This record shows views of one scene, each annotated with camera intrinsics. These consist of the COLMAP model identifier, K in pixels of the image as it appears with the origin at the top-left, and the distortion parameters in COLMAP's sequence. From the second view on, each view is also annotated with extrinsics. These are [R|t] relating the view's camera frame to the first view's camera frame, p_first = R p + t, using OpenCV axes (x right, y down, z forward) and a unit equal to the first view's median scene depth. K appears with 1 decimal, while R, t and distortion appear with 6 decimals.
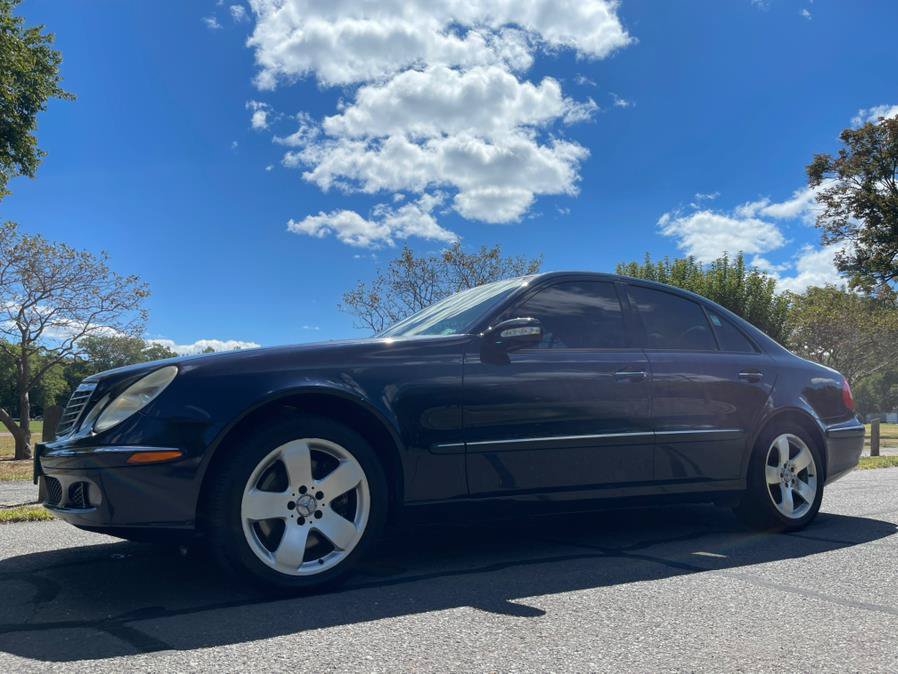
lens RADIAL K [[685.4, 0, 450.5], [0, 685.4, 339.2], [0, 0, 1]] dist [0.070542, -0.103208]
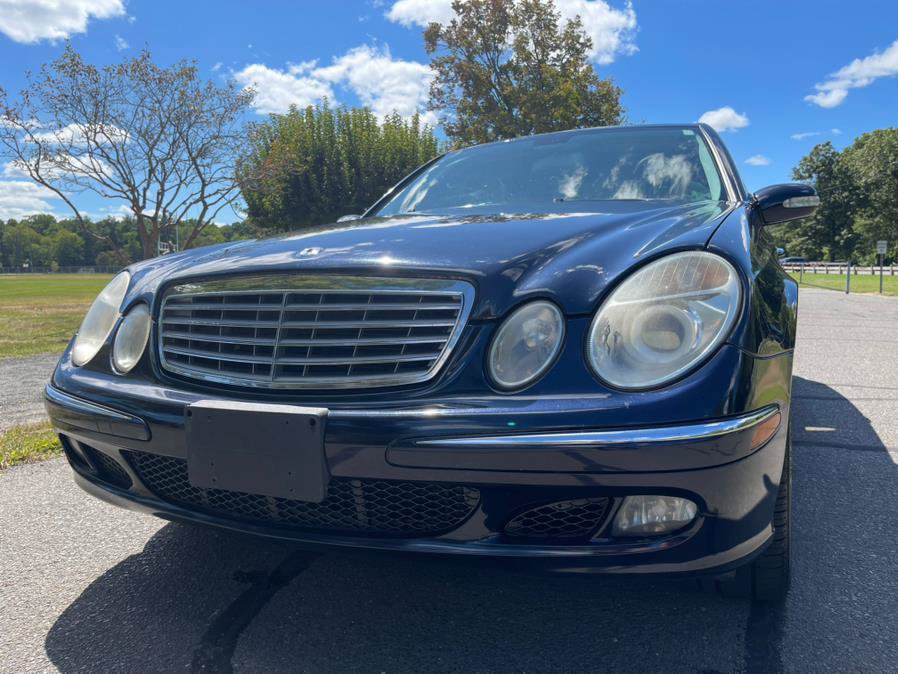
lens RADIAL K [[685.4, 0, 450.5], [0, 685.4, 339.2], [0, 0, 1]] dist [0.070542, -0.103208]
pose [[0.827902, -0.065471, 0.557039, -0.824281], [-0.054832, 0.978958, 0.196556, 0.013572], [-0.558186, -0.193273, 0.806891, 0.654904]]
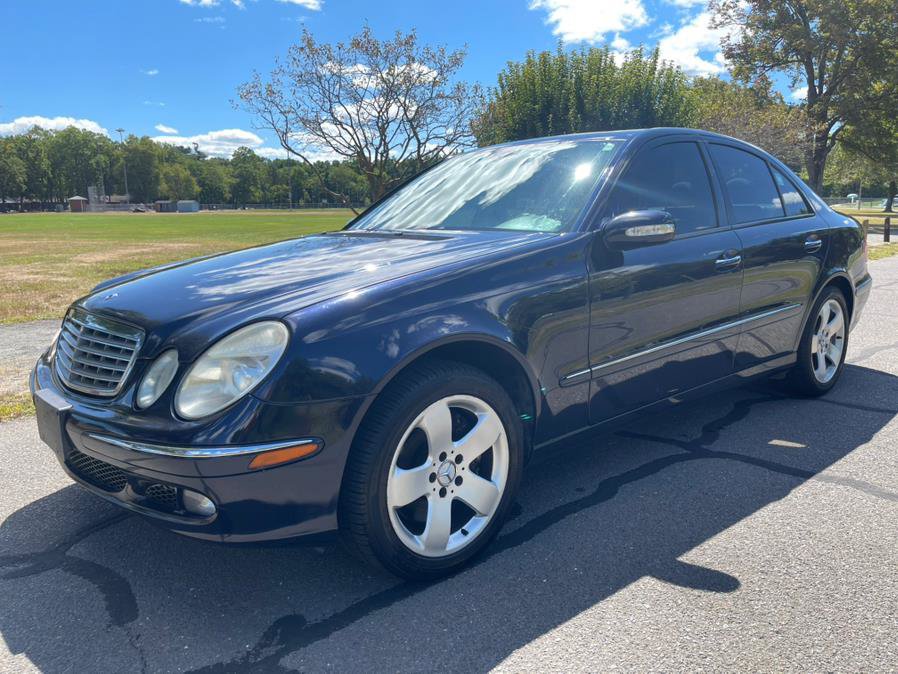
lens RADIAL K [[685.4, 0, 450.5], [0, 685.4, 339.2], [0, 0, 1]] dist [0.070542, -0.103208]
pose [[0.982541, -0.045798, 0.180321, -0.340317], [-0.011081, 0.953102, 0.302447, -0.156726], [-0.185716, -0.299165, 0.935954, 0.277856]]
